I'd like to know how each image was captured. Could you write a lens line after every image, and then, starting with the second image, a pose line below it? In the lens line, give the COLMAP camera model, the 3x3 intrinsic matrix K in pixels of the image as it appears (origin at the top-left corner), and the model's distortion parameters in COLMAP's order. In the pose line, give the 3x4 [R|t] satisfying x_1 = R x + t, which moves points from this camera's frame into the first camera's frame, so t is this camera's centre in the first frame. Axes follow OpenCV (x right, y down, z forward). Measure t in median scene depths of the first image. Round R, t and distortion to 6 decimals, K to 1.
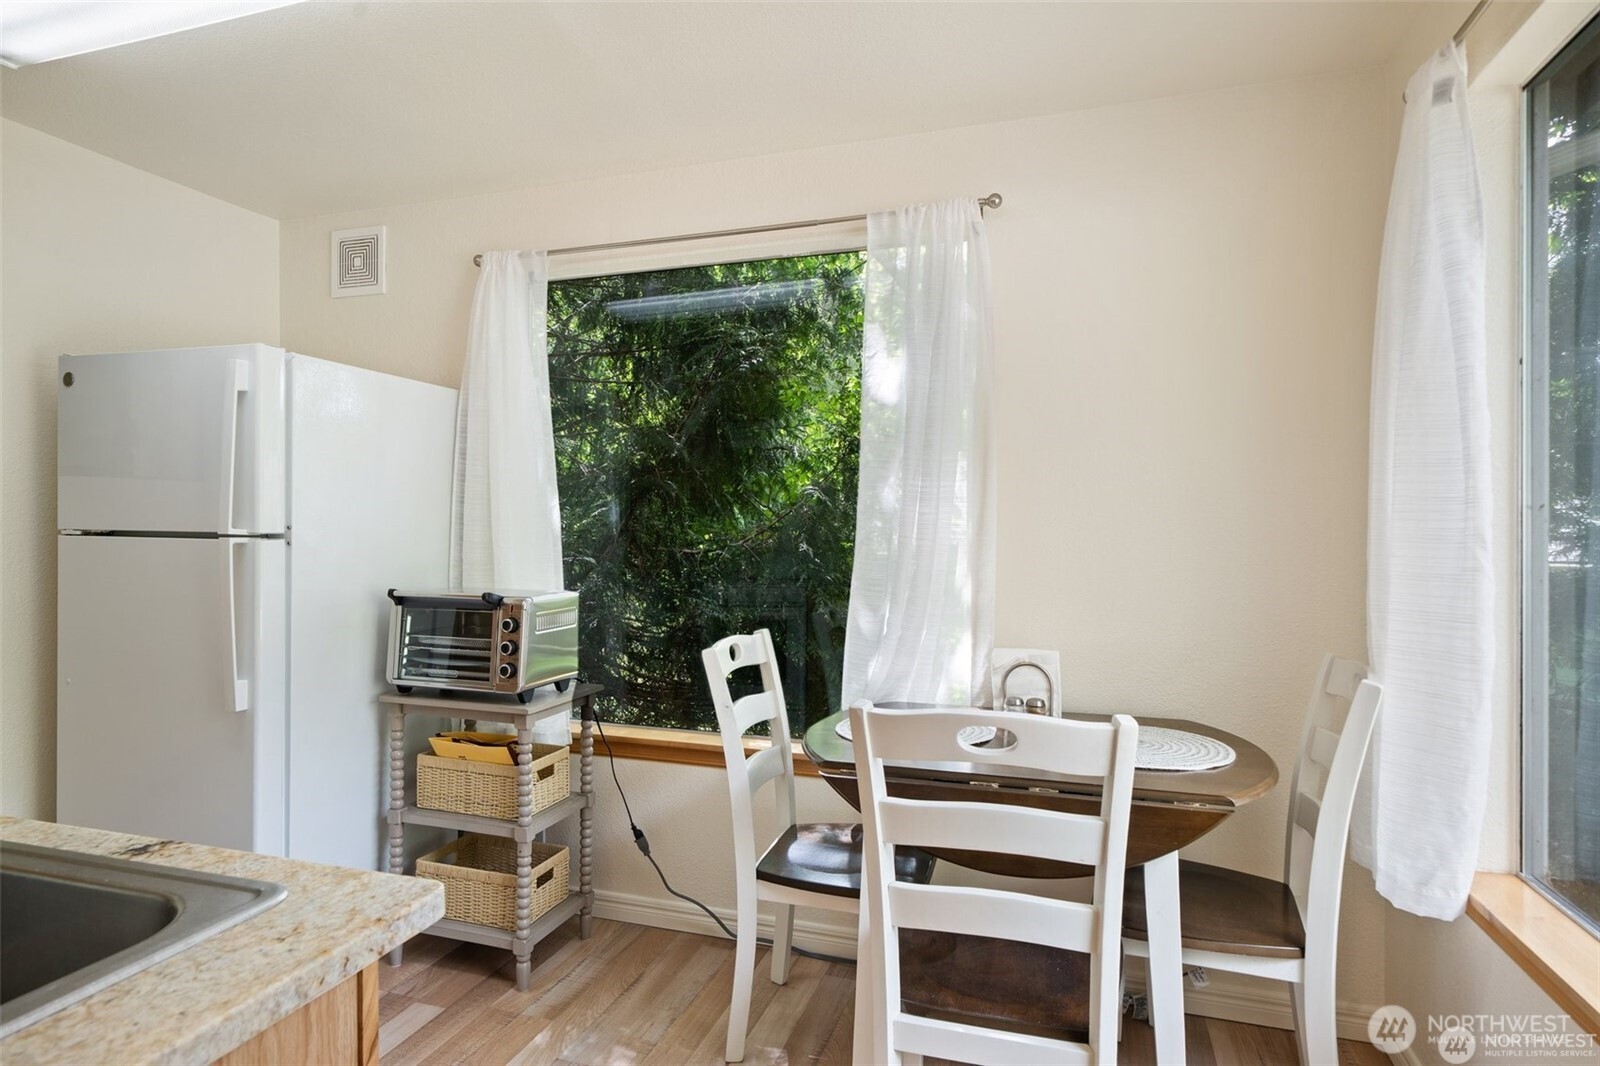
lens RADIAL K [[861.4, 0, 800.0], [0, 861.4, 533.0], [0, 0, 1]] dist [0.001433, 0.000409]
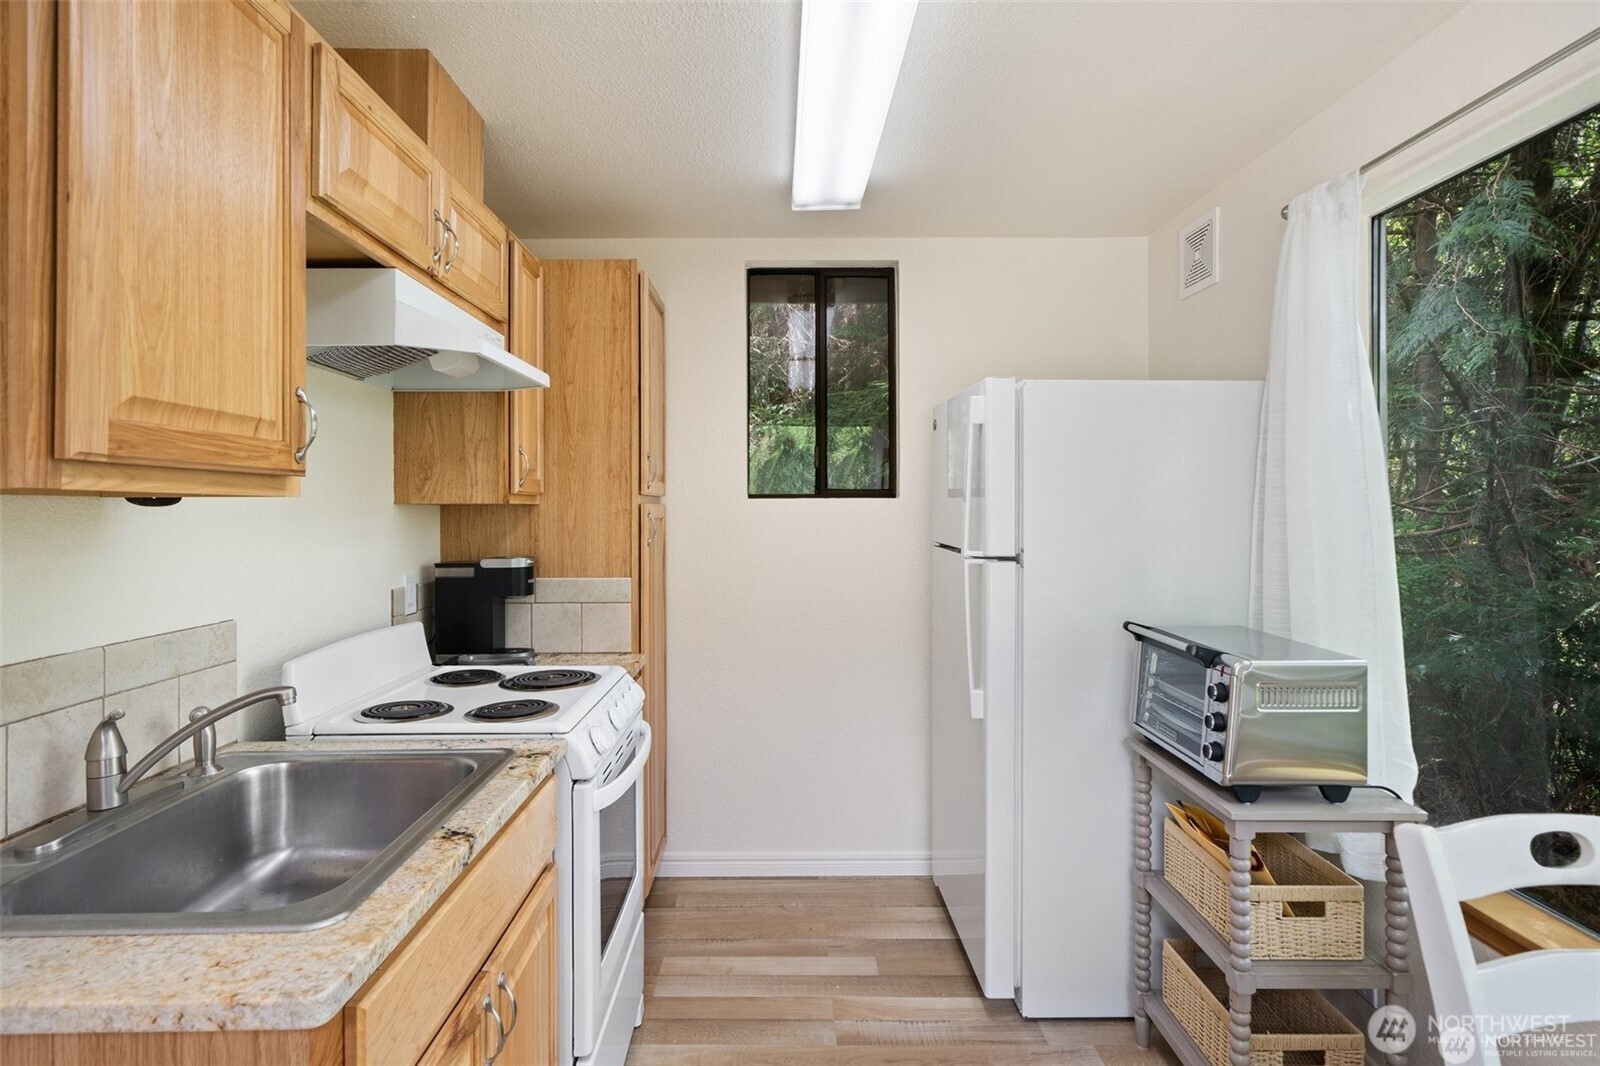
lens RADIAL K [[797.1, 0, 793.7], [0, 797.1, 501.4], [0, 0, 1]] dist [-0.000540, 0.000600]
pose [[0.314832, -0.006345, -0.949126, 0.224186], [-0.008568, 0.999918, -0.009527, -0.053858], [0.949109, 0.011131, 0.314751, 0.444086]]
